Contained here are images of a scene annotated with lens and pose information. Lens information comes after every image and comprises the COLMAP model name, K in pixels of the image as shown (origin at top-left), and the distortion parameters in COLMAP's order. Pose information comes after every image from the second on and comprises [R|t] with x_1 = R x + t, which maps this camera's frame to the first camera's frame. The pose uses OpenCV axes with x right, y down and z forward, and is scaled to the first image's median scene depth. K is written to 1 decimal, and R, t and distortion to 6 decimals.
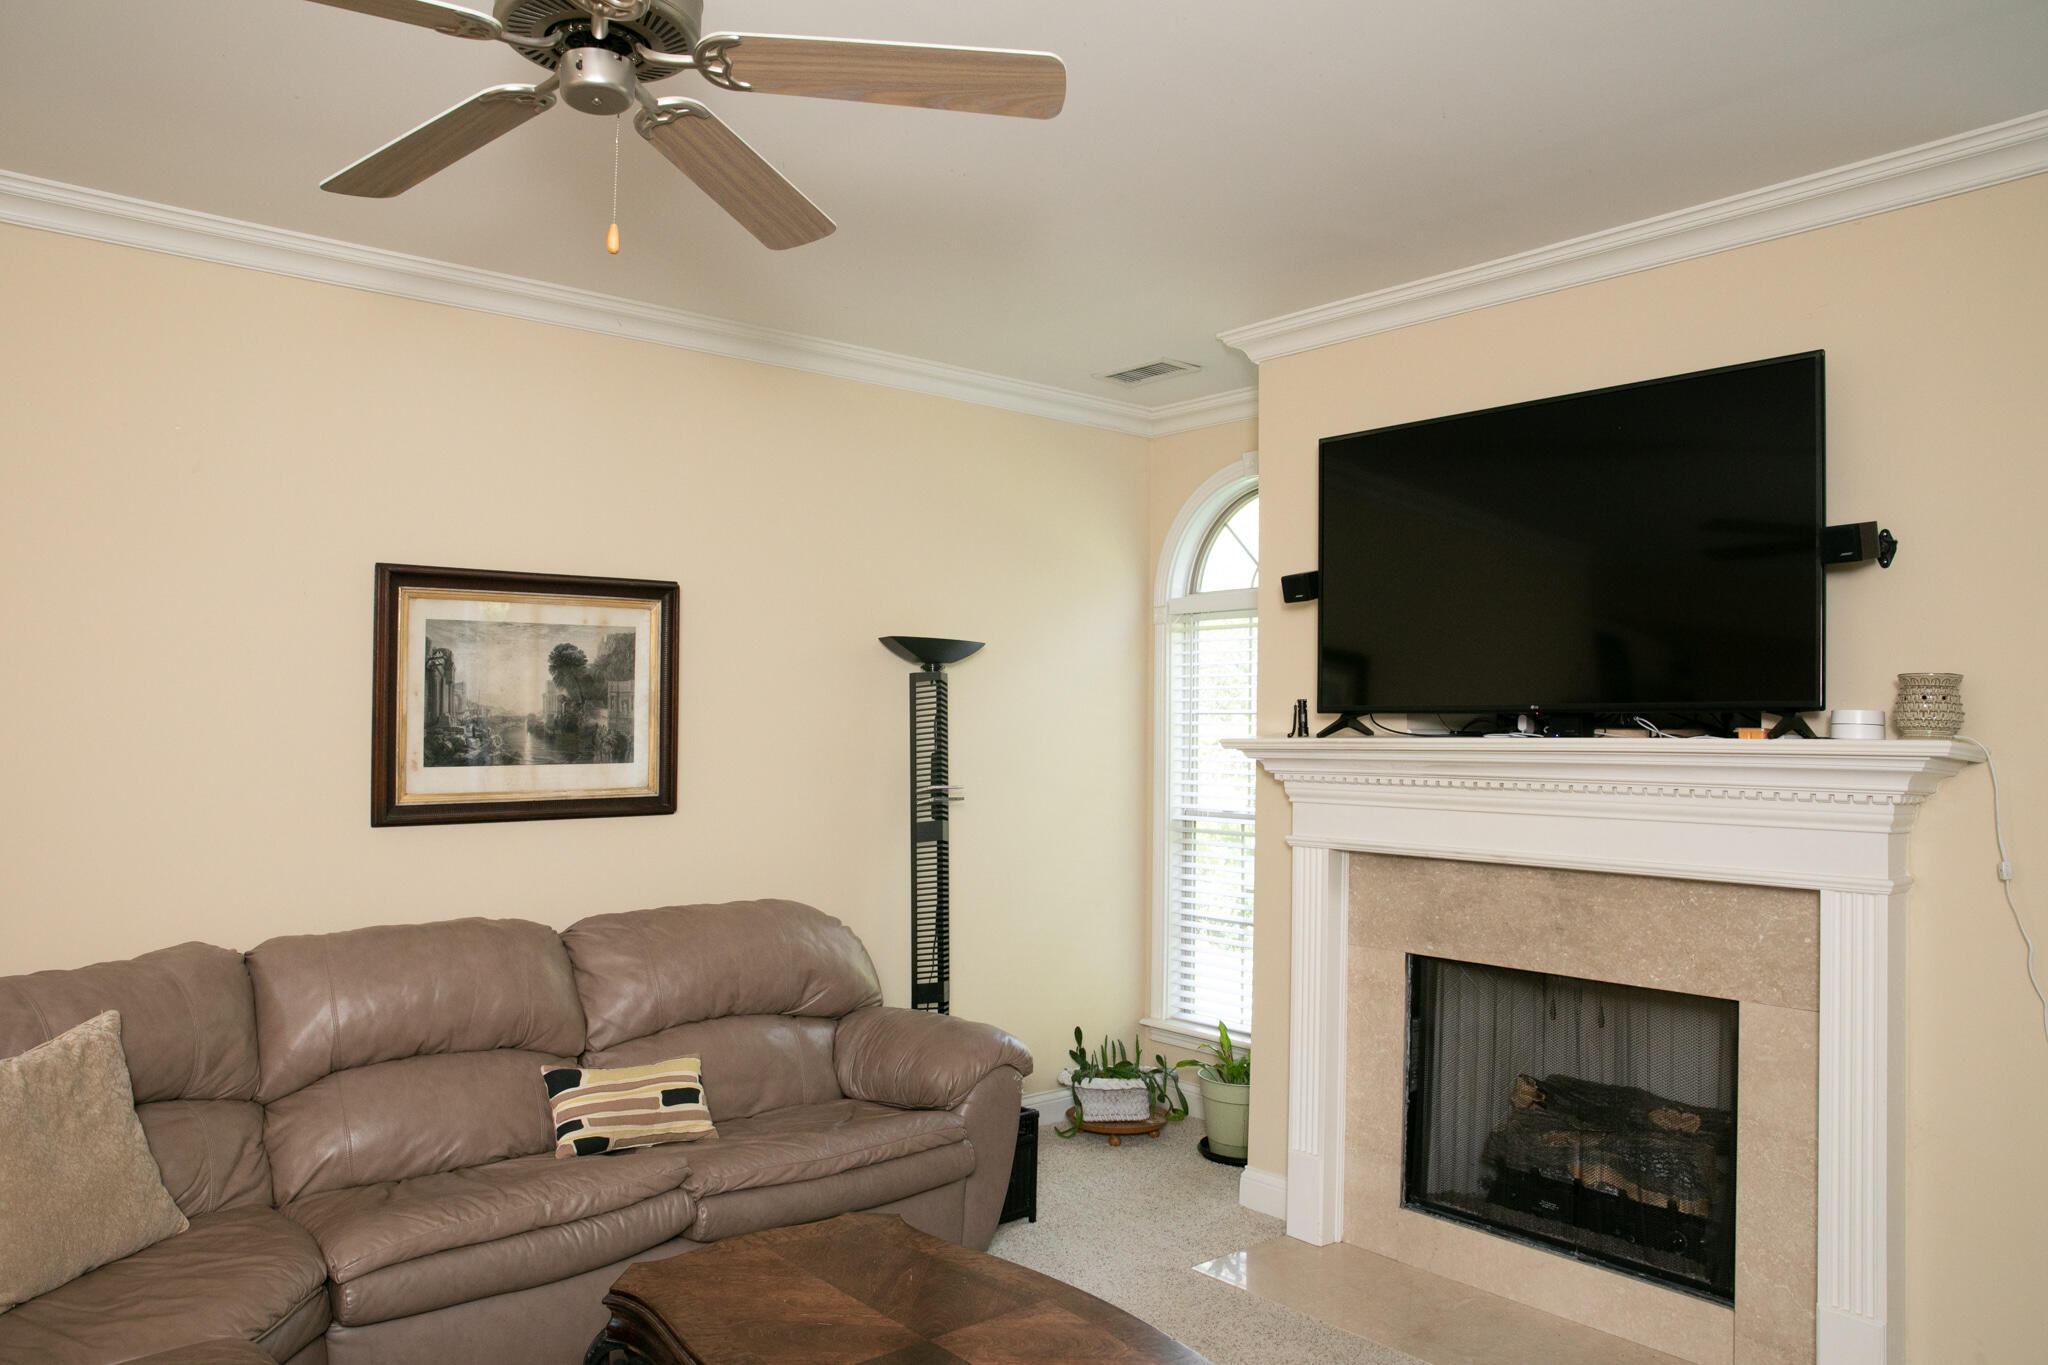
lens RADIAL K [[1400.3, 0, 1024.0], [0, 1400.3, 682.5], [0, 0, 1]] dist [-0.109892, 0.078608]
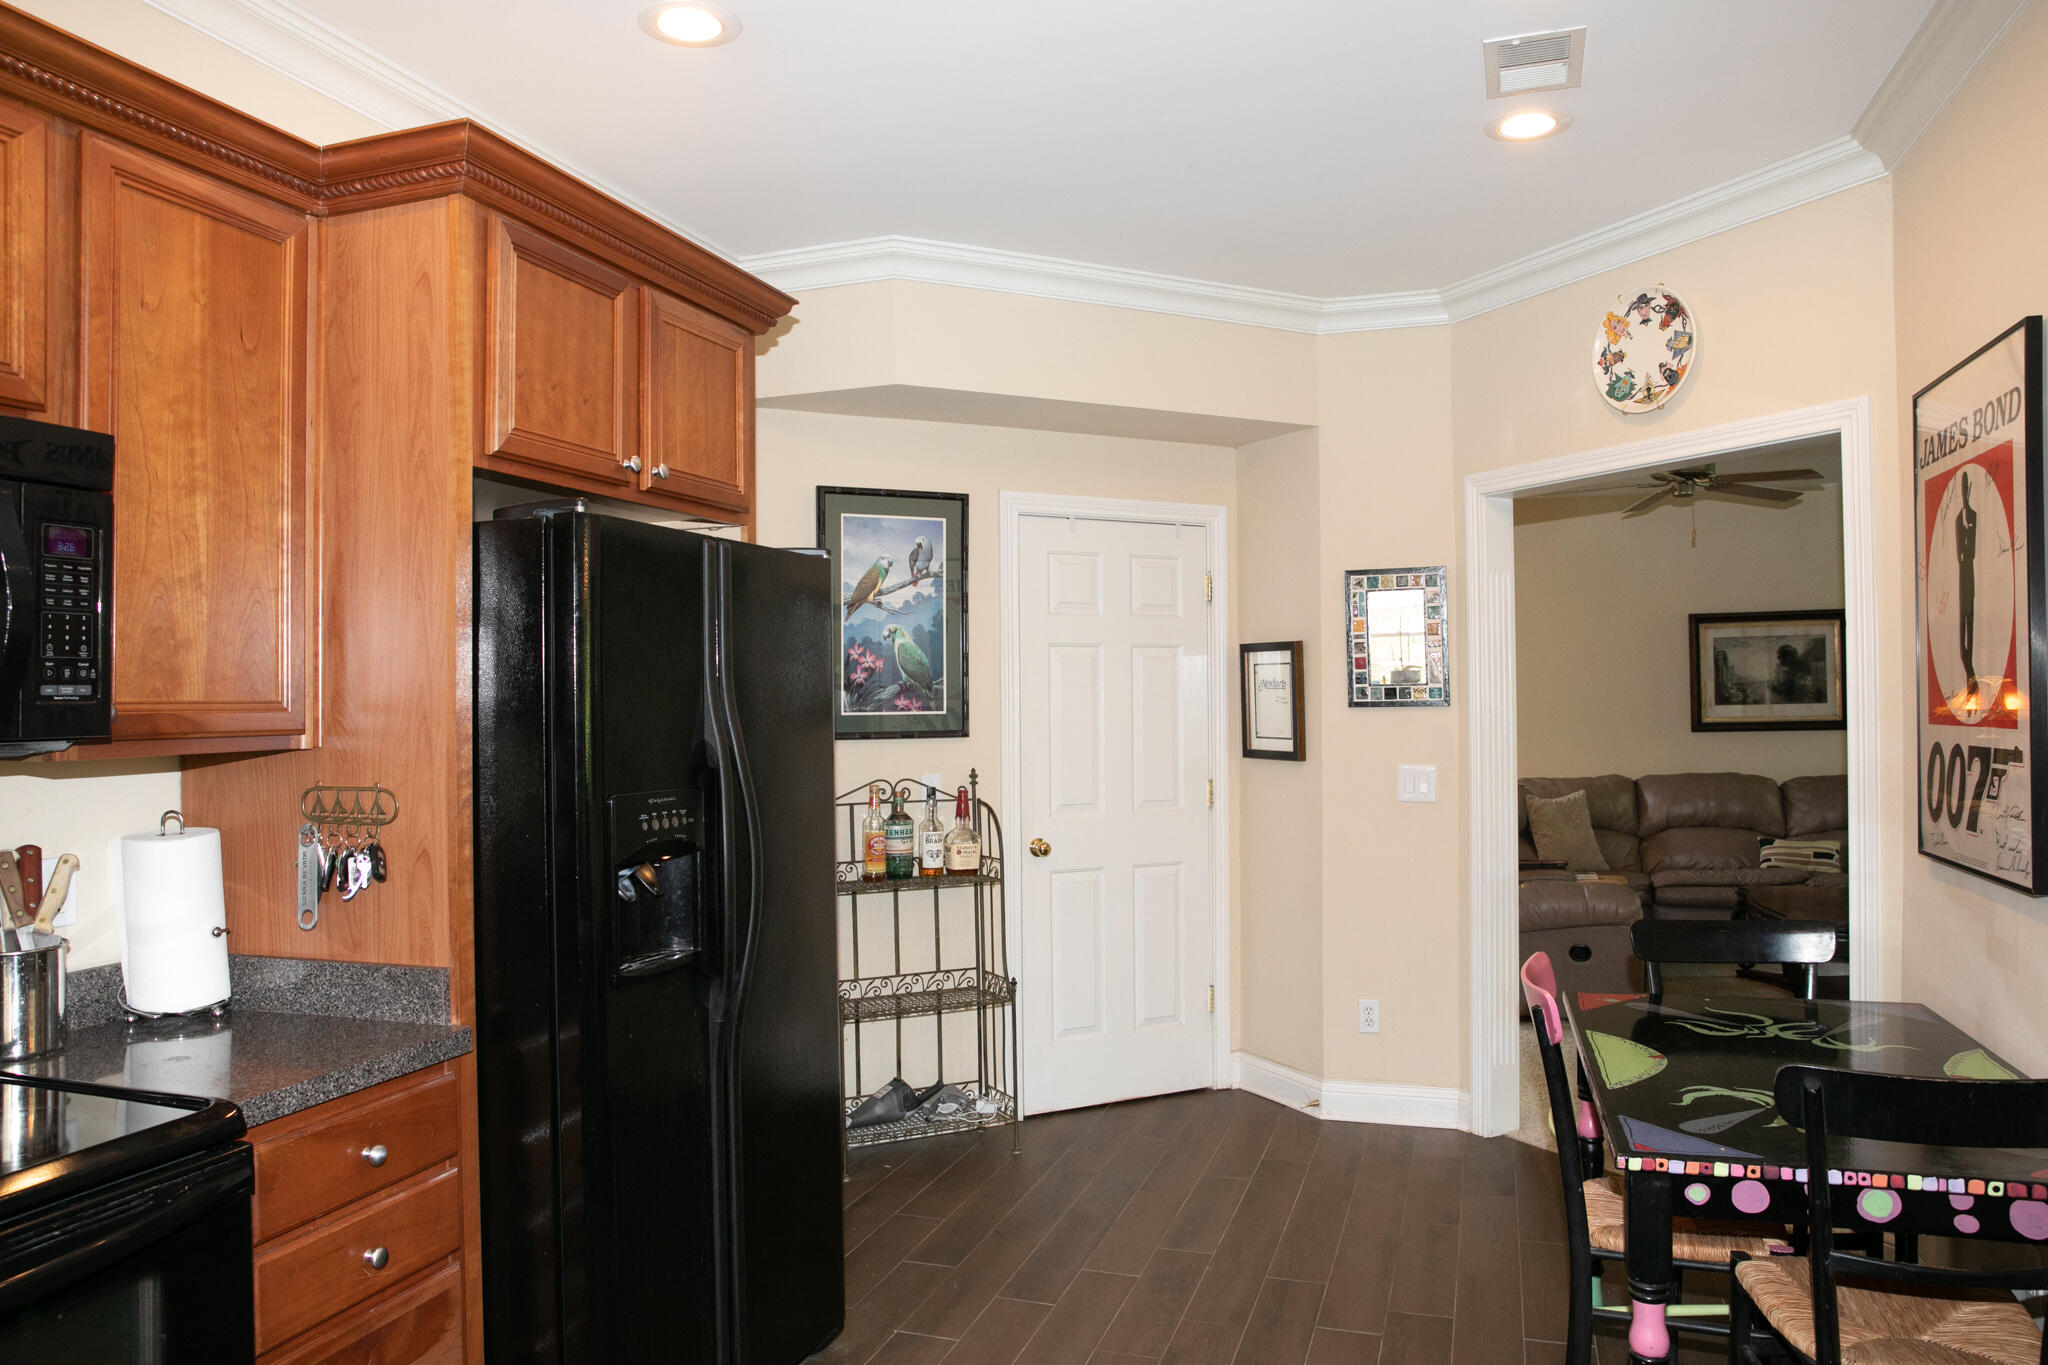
lens RADIAL K [[1400.3, 0, 1024.0], [0, 1400.3, 682.5], [0, 0, 1]] dist [-0.109892, 0.078608]
pose [[0.525897, -0.021357, -0.850280, 0.842887], [0.040591, 0.999176, 0.000008, -0.019353], [0.849579, -0.034518, 0.526330, -1.087415]]
